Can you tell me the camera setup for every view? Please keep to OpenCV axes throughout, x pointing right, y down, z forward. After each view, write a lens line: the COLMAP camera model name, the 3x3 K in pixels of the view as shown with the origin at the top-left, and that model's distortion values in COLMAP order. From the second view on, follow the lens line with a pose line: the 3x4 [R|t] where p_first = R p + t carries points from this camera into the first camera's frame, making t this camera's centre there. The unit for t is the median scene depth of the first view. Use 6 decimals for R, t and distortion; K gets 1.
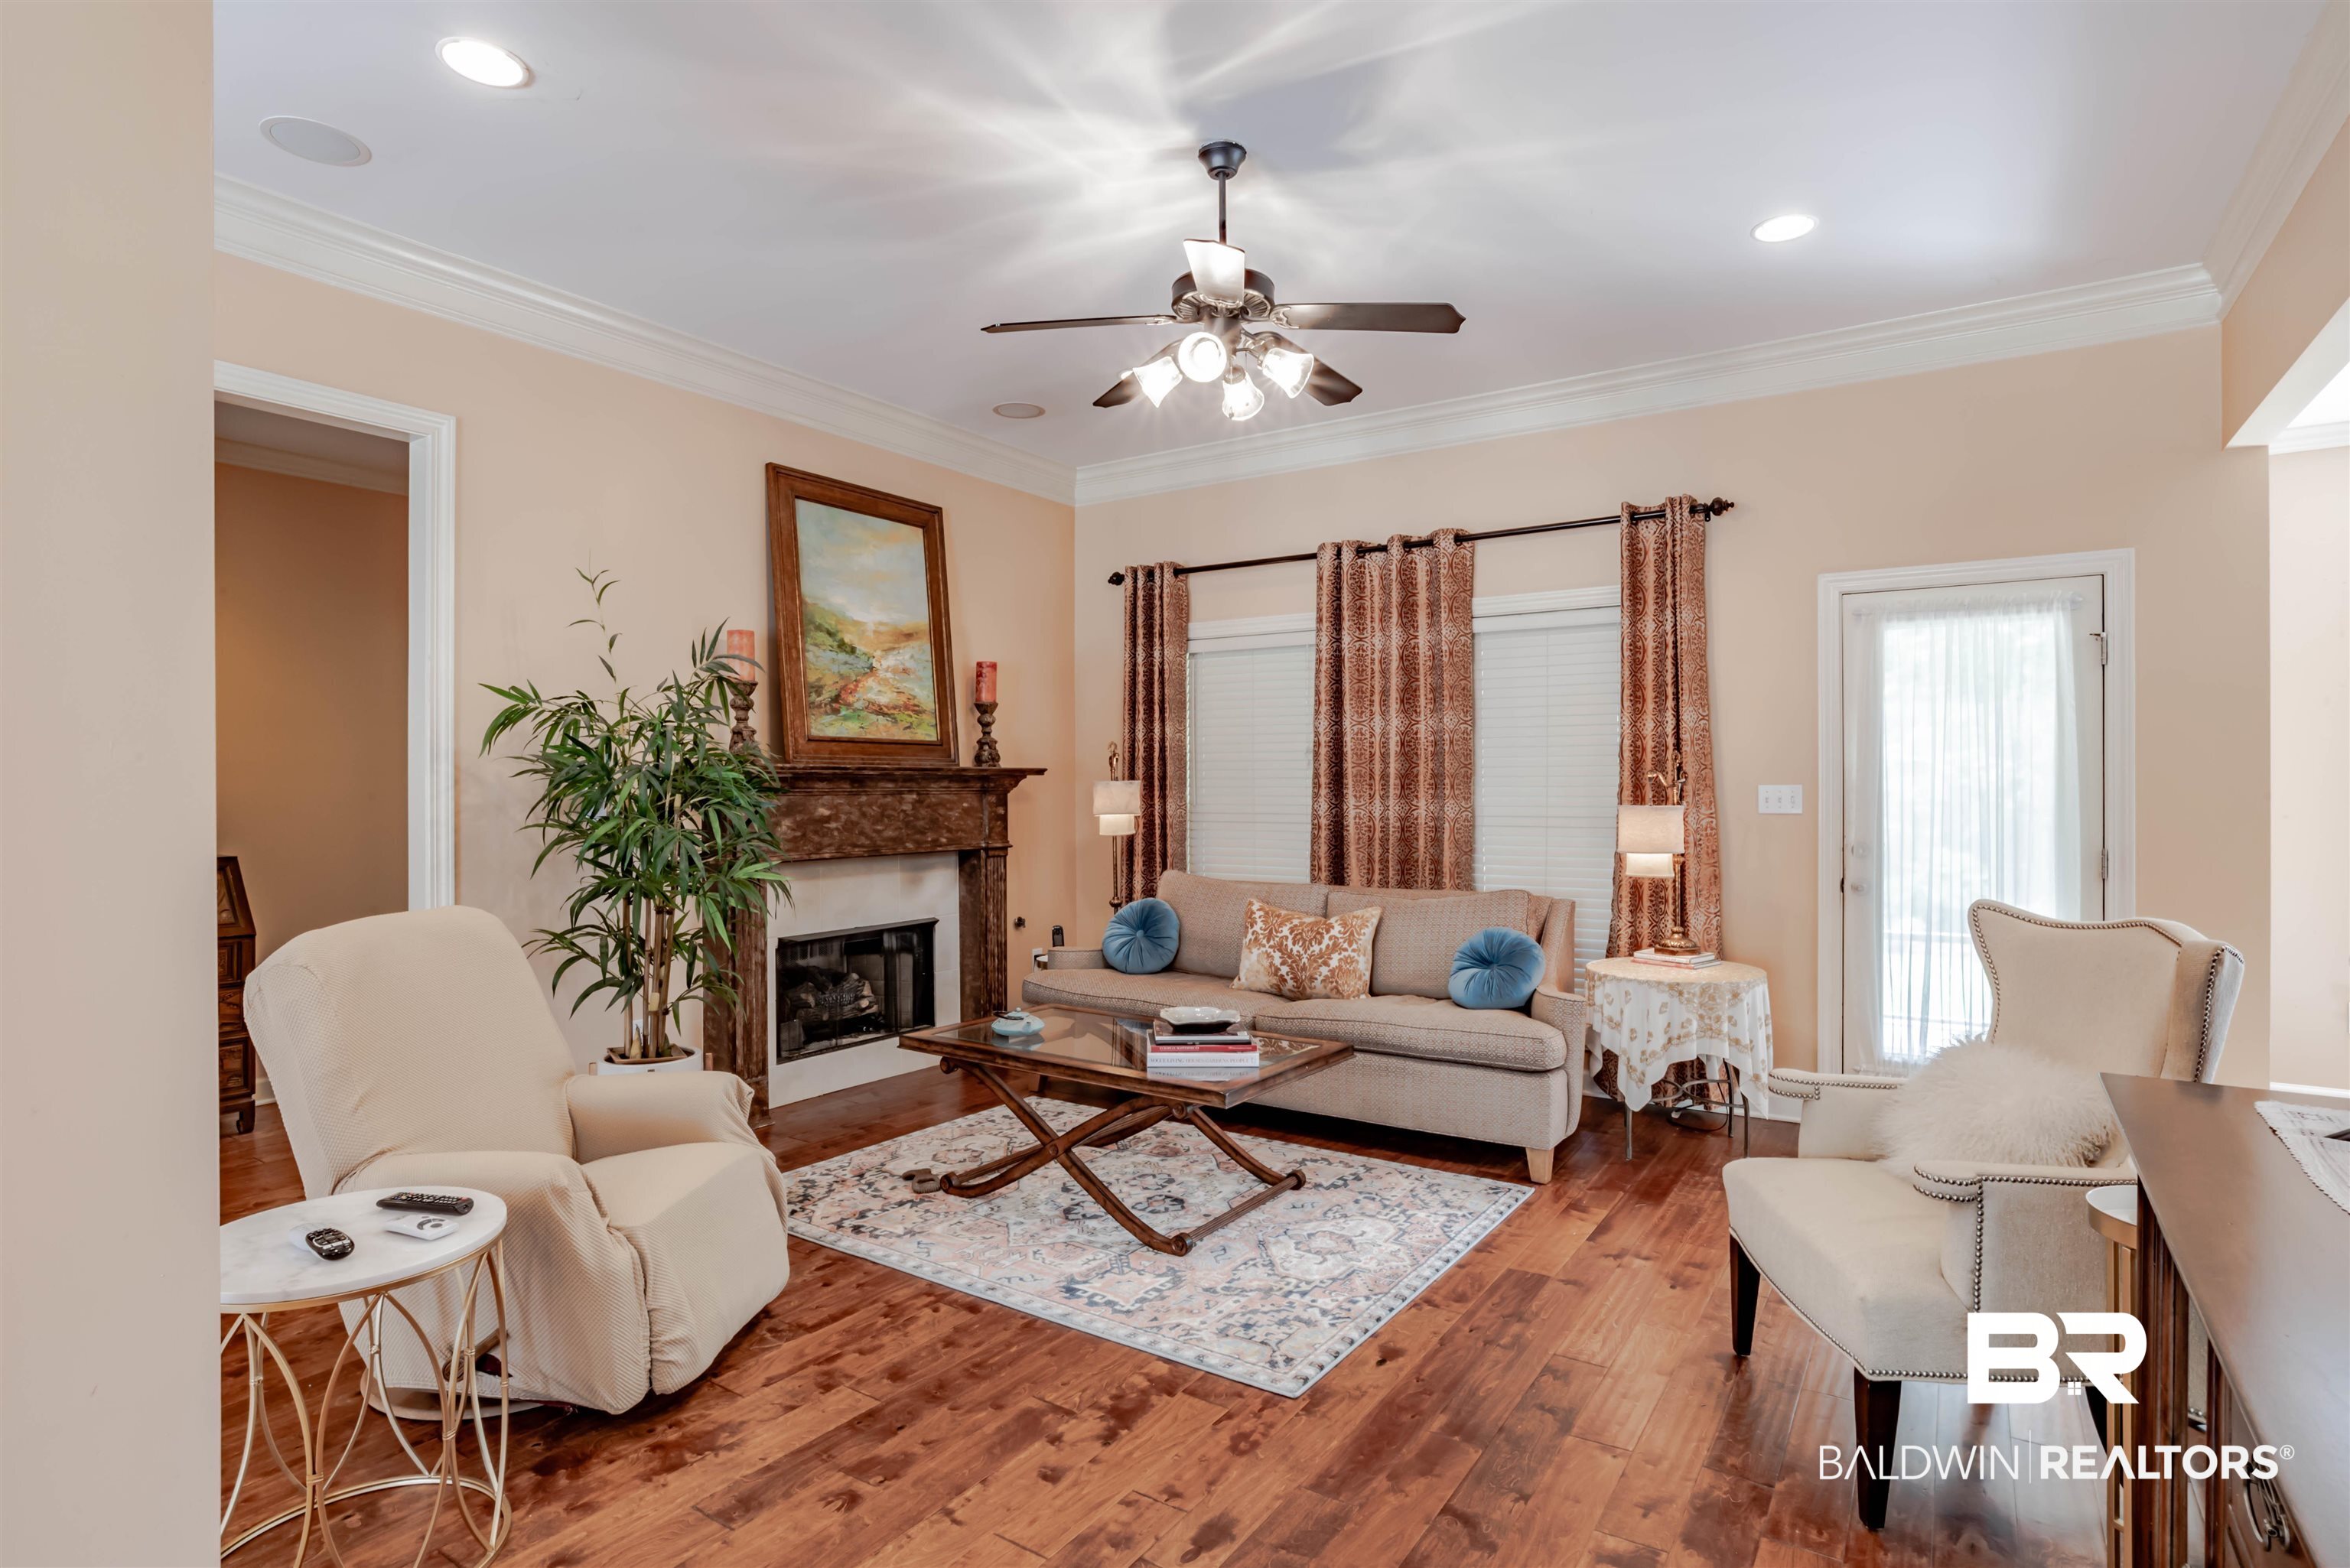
lens RADIAL K [[1198.5, 0, 1179.3], [0, 1198.5, 782.9], [0, 0, 1]] dist [-0.030335, 0.015060]
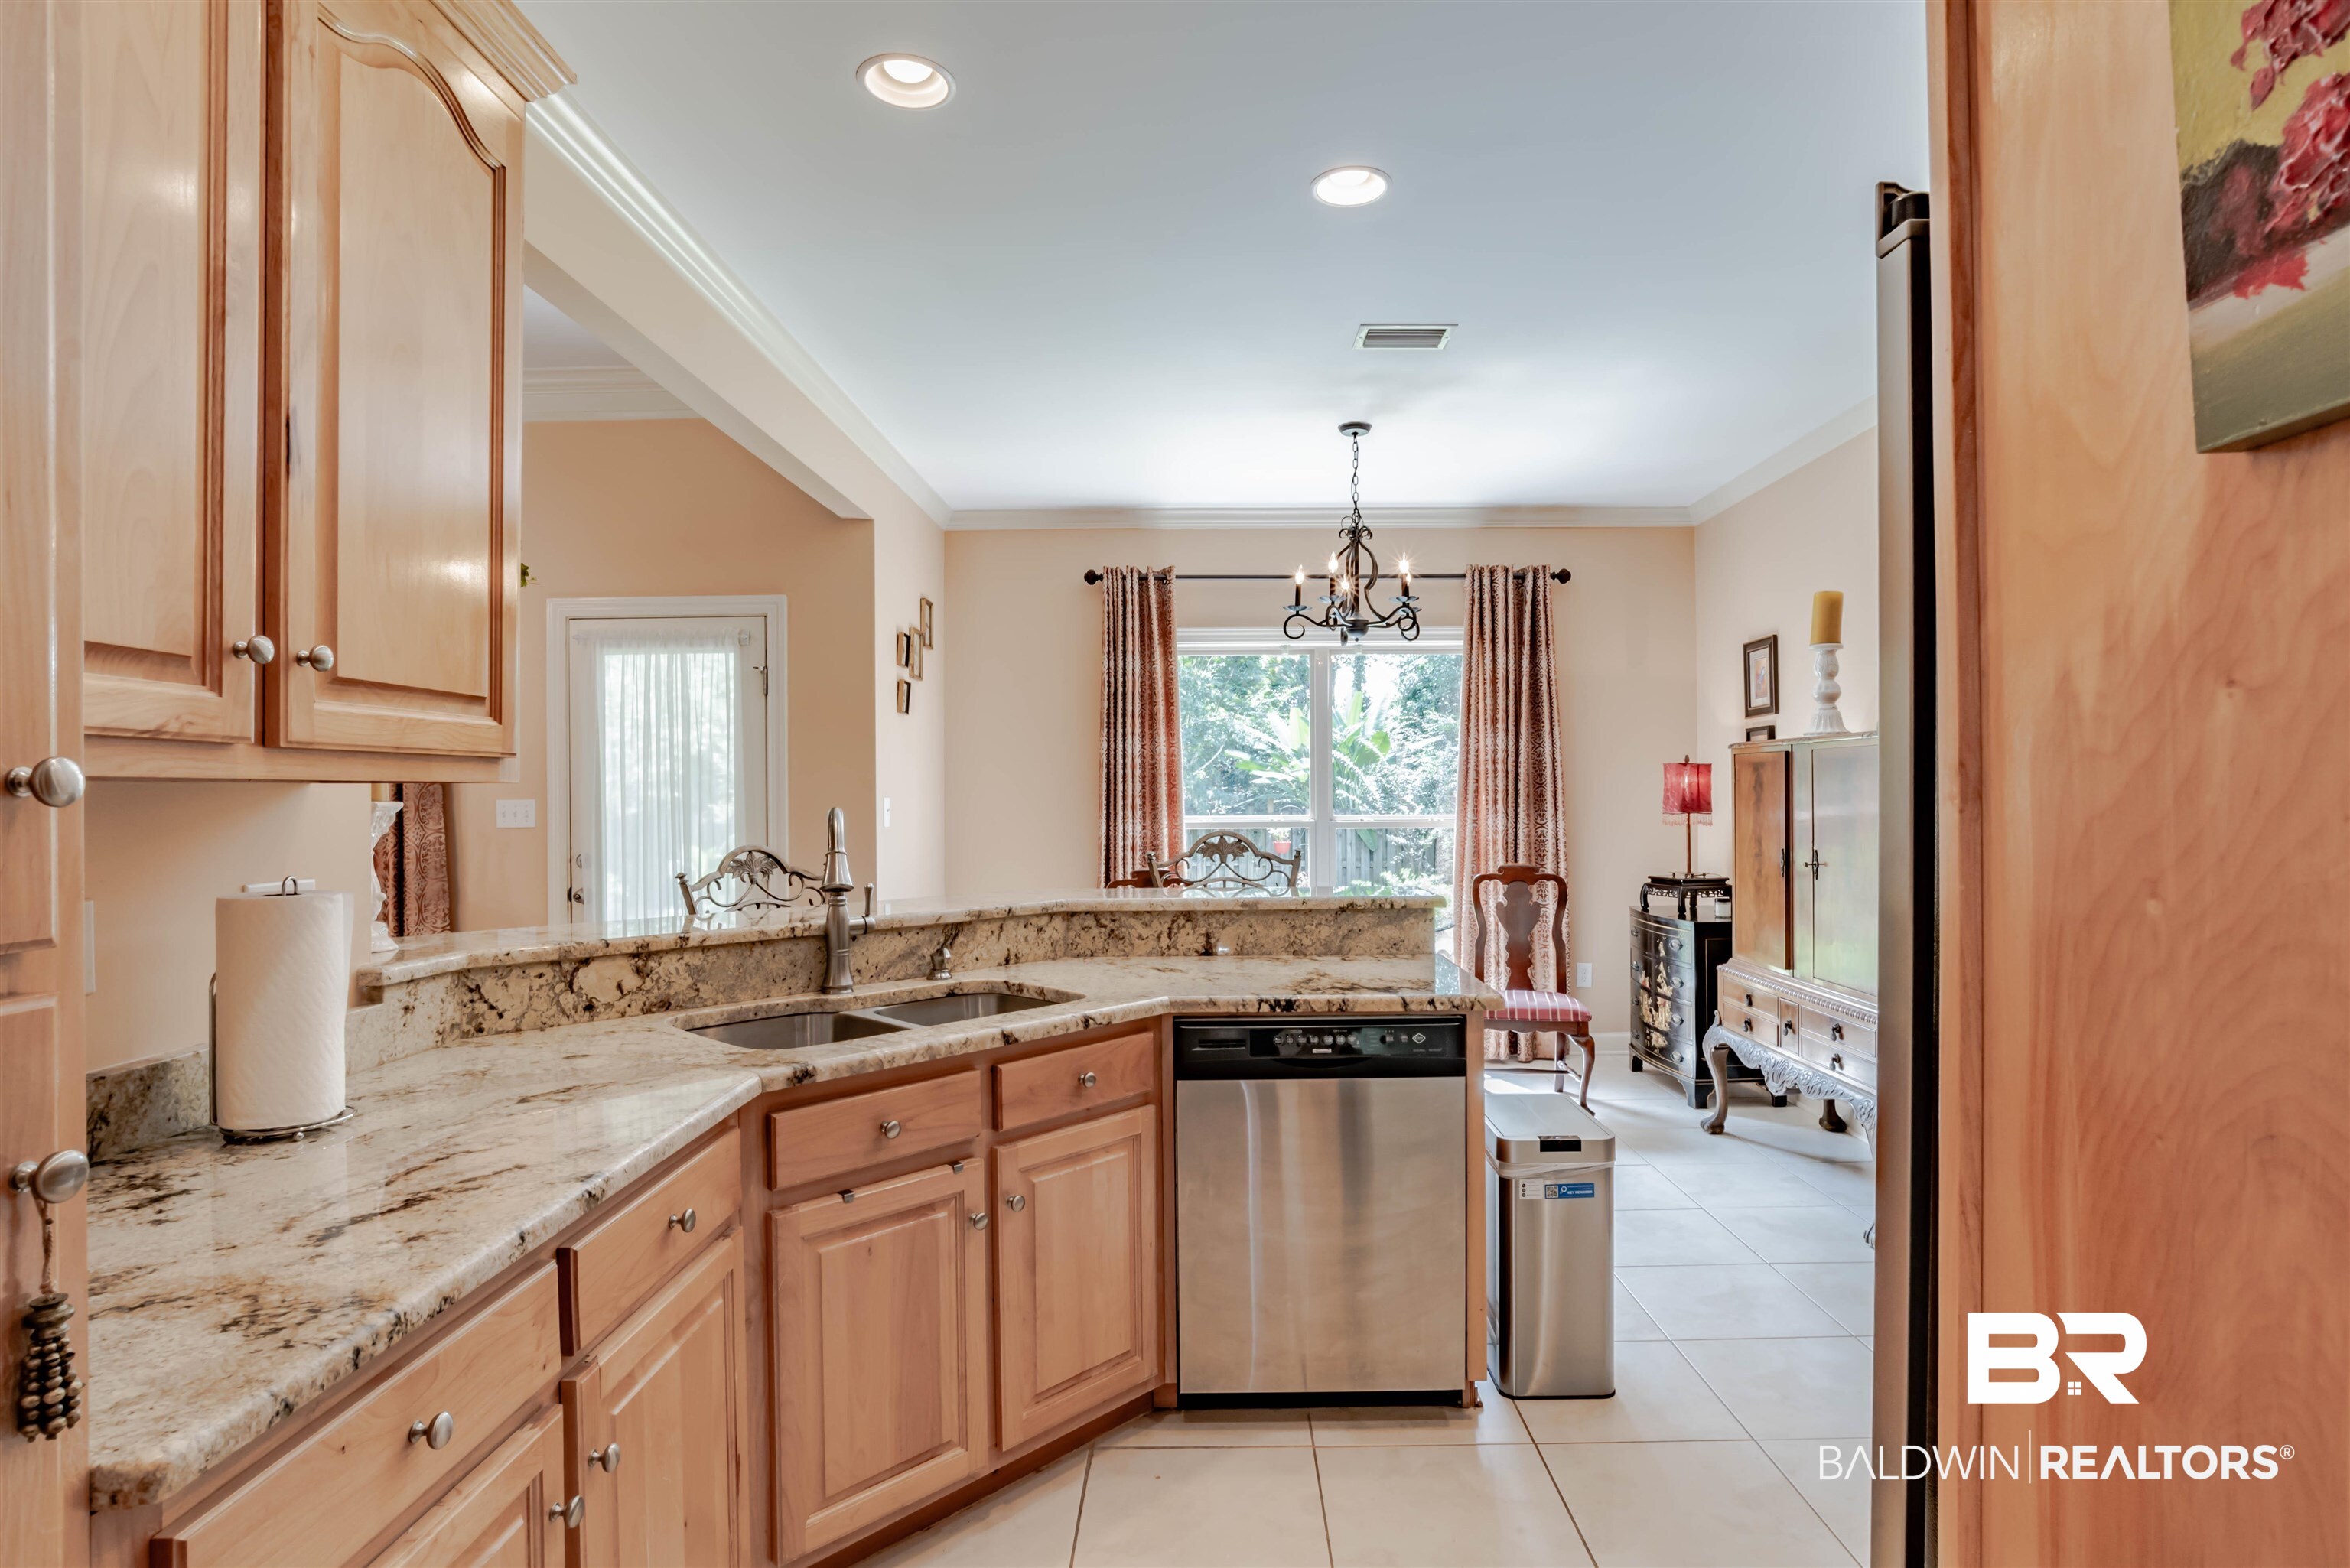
lens RADIAL K [[1198.5, 0, 1222.4], [0, 1198.5, 784.8], [0, 0, 1]] dist [-0.030335, 0.015060]
pose [[0.842487, 0.001433, 0.538715, 0.413691], [0.002189, 0.999979, -0.006084, -0.003199], [-0.538713, 0.006305, 0.842466, -0.172790]]
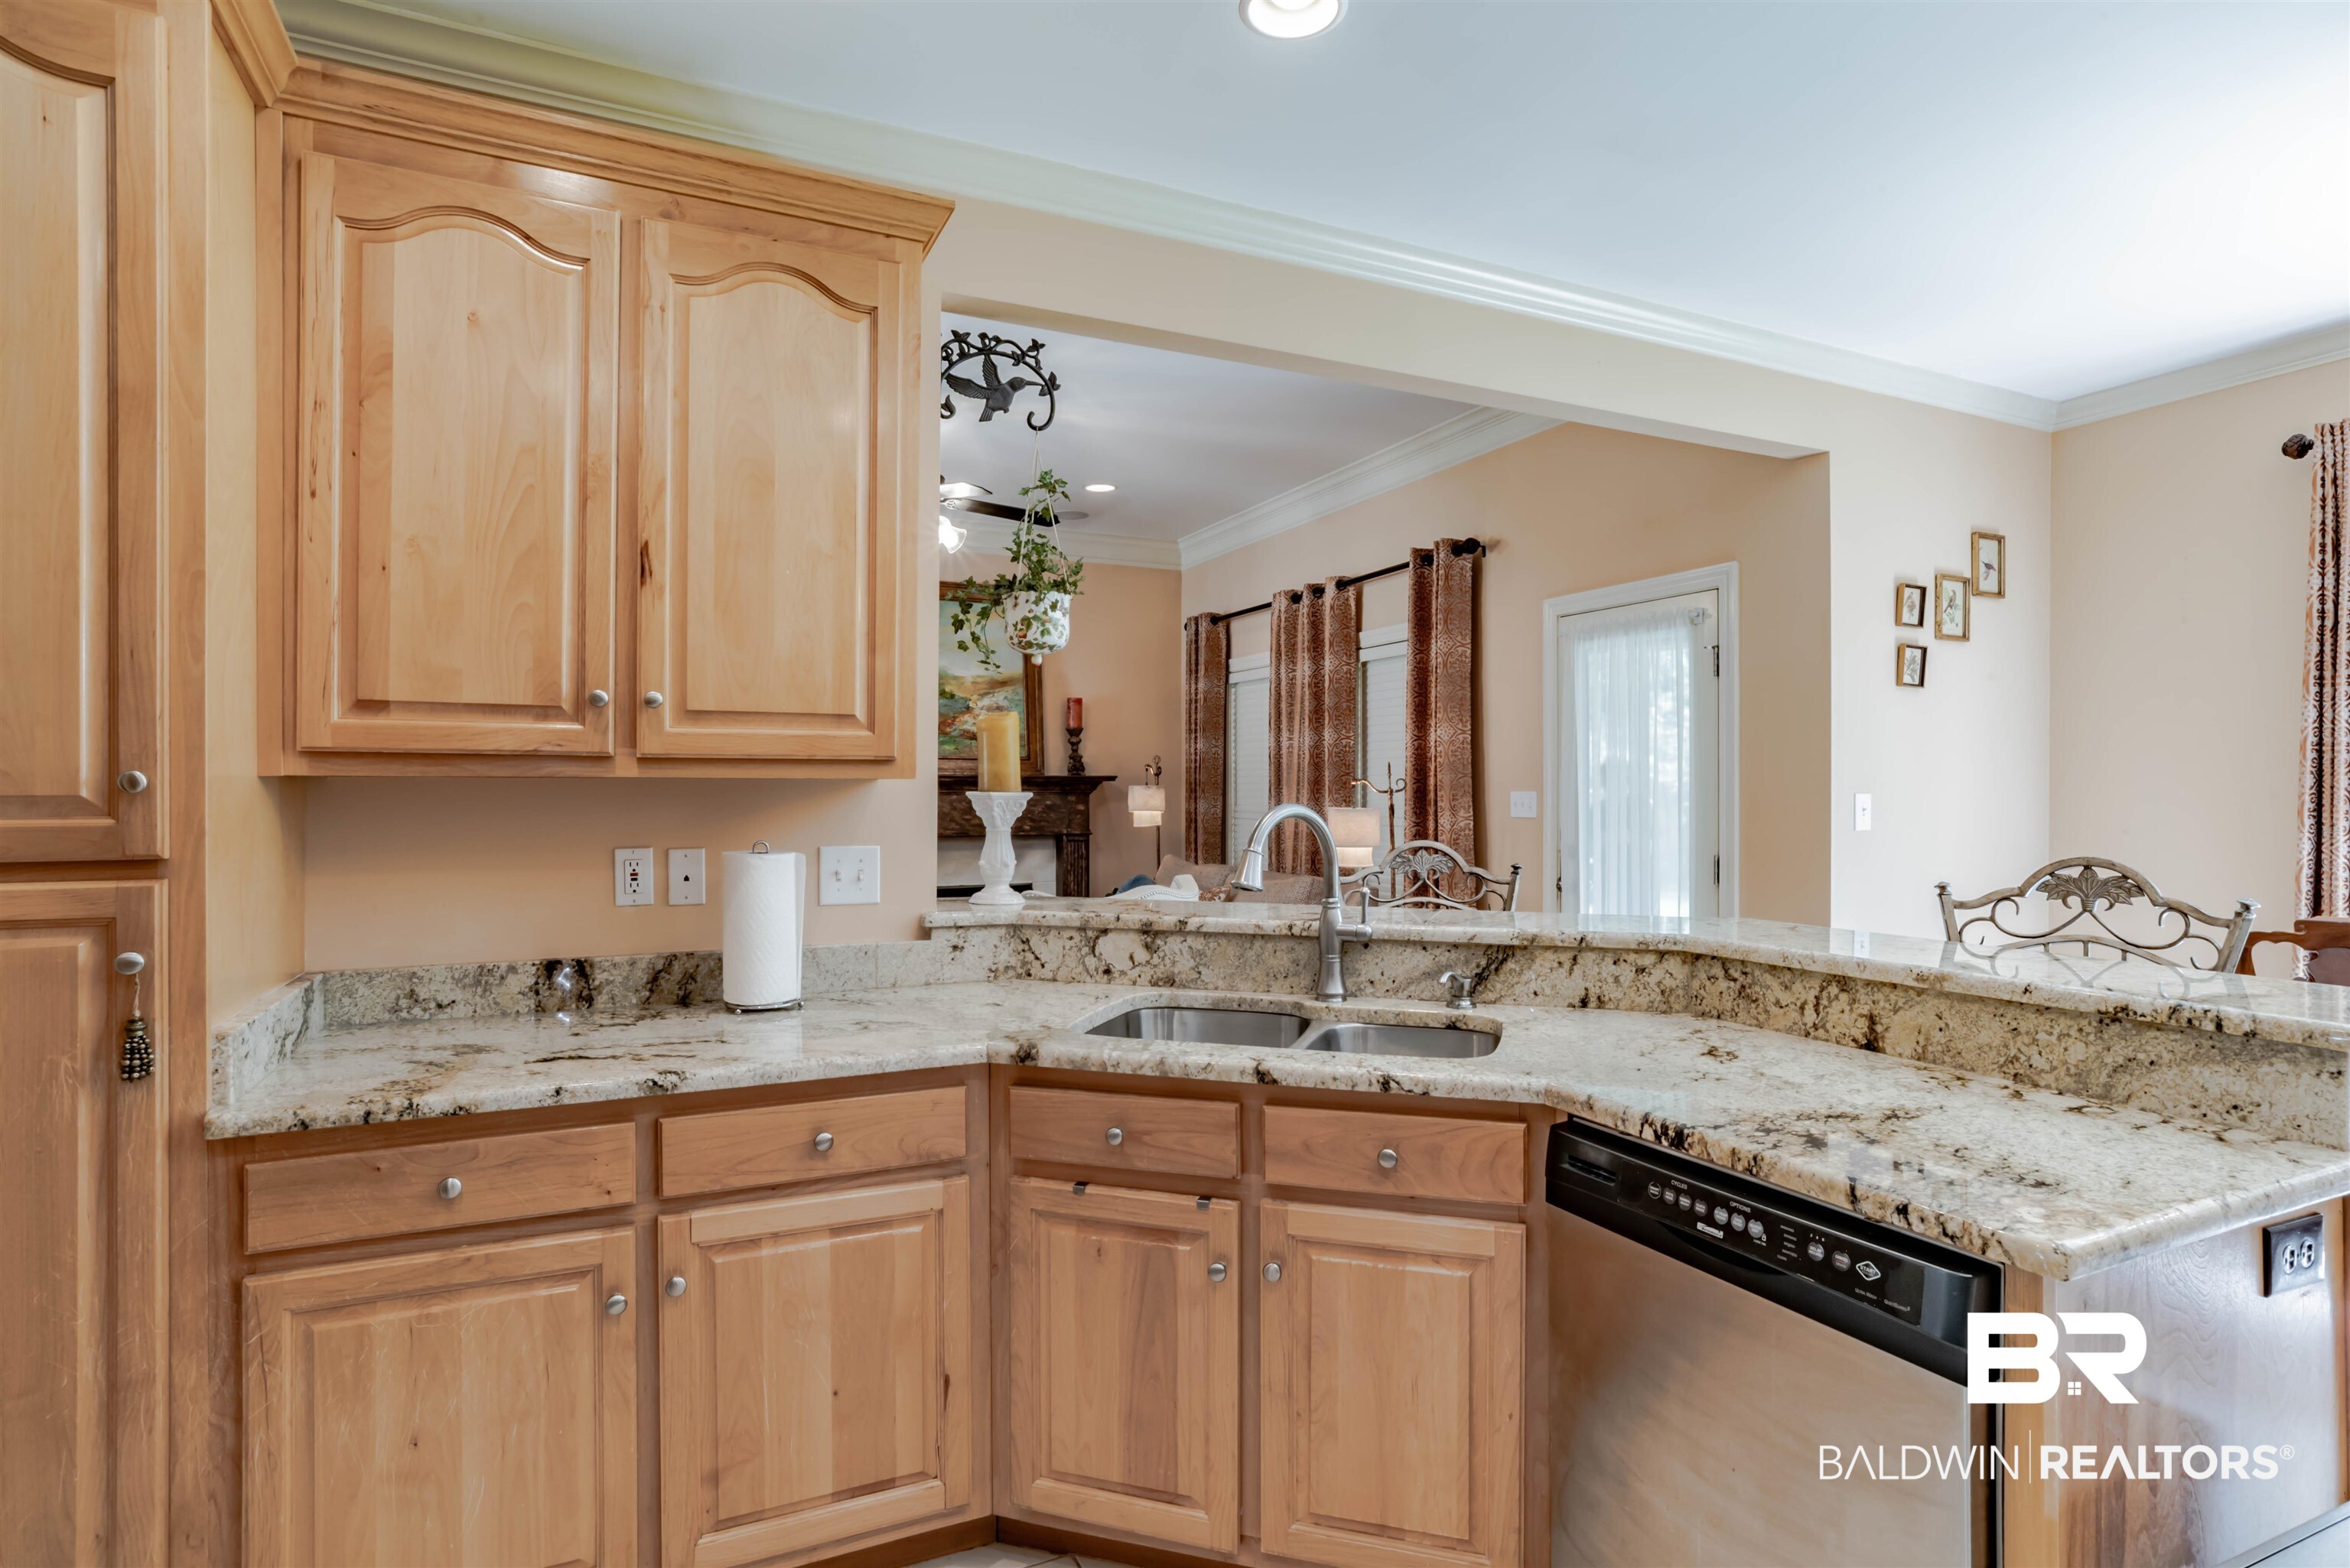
lens RADIAL K [[1198.5, 0, 1173.0], [0, 1198.5, 782.1], [0, 0, 1]] dist [-0.030335, 0.015060]
pose [[0.844609, 0.002468, -0.535378, 0.732101], [-0.003388, 0.999994, -0.000736, -0.005003], [0.535373, 0.002435, 0.844612, -0.100353]]
